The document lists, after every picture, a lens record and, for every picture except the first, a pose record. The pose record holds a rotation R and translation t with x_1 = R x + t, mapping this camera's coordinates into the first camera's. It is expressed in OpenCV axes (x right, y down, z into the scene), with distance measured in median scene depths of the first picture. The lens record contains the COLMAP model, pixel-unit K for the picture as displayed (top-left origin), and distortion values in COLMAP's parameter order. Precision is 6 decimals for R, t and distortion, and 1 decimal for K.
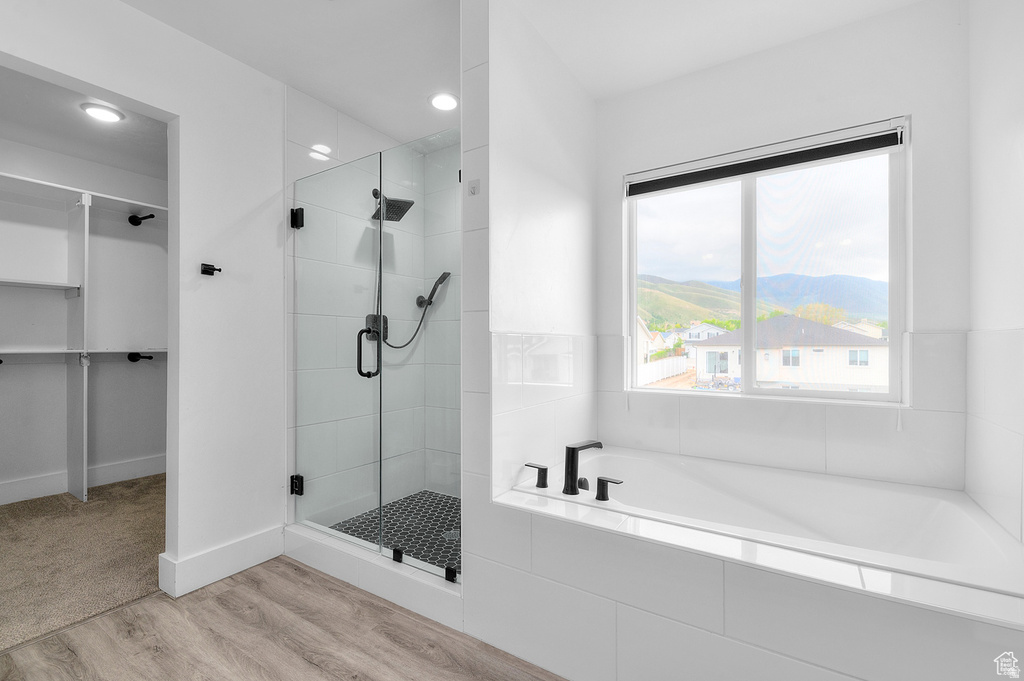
lens RADIAL K [[445.6, 0, 520.6], [0, 445.6, 344.4], [0, 0, 1]] dist [0.003487, -0.000341]
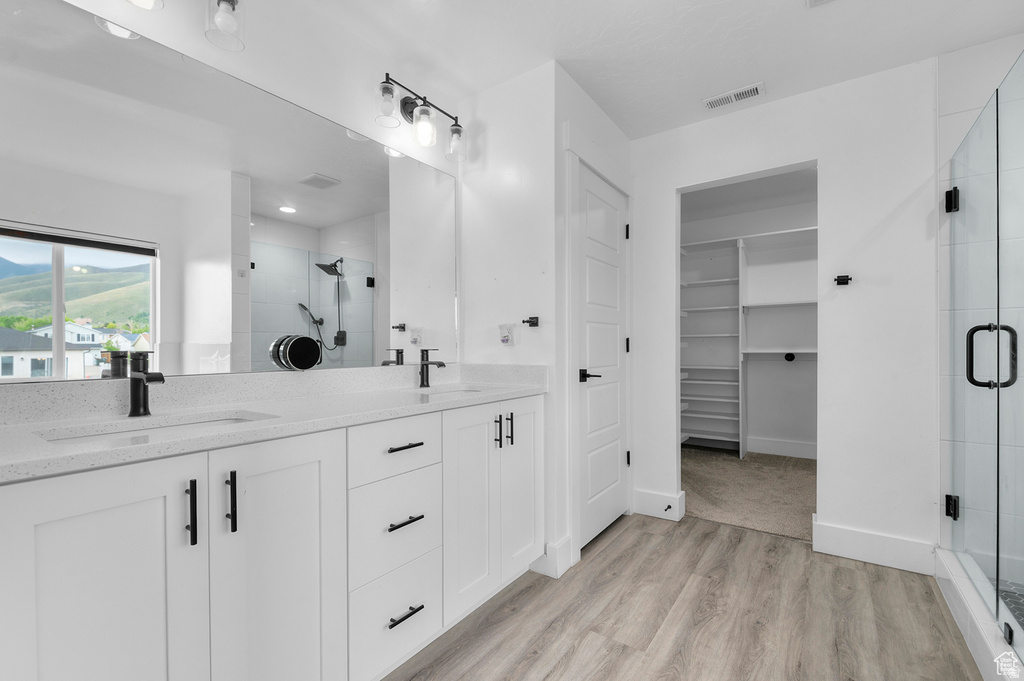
lens RADIAL K [[445.6, 0, 509.1], [0, 445.6, 349.9], [0, 0, 1]] dist [0.003487, -0.000341]
pose [[-0.062841, 0.000581, -0.998023, 0.516653], [0.007741, 0.999970, 0.000094, 0.002449], [0.997994, -0.007719, -0.062844, 0.237247]]
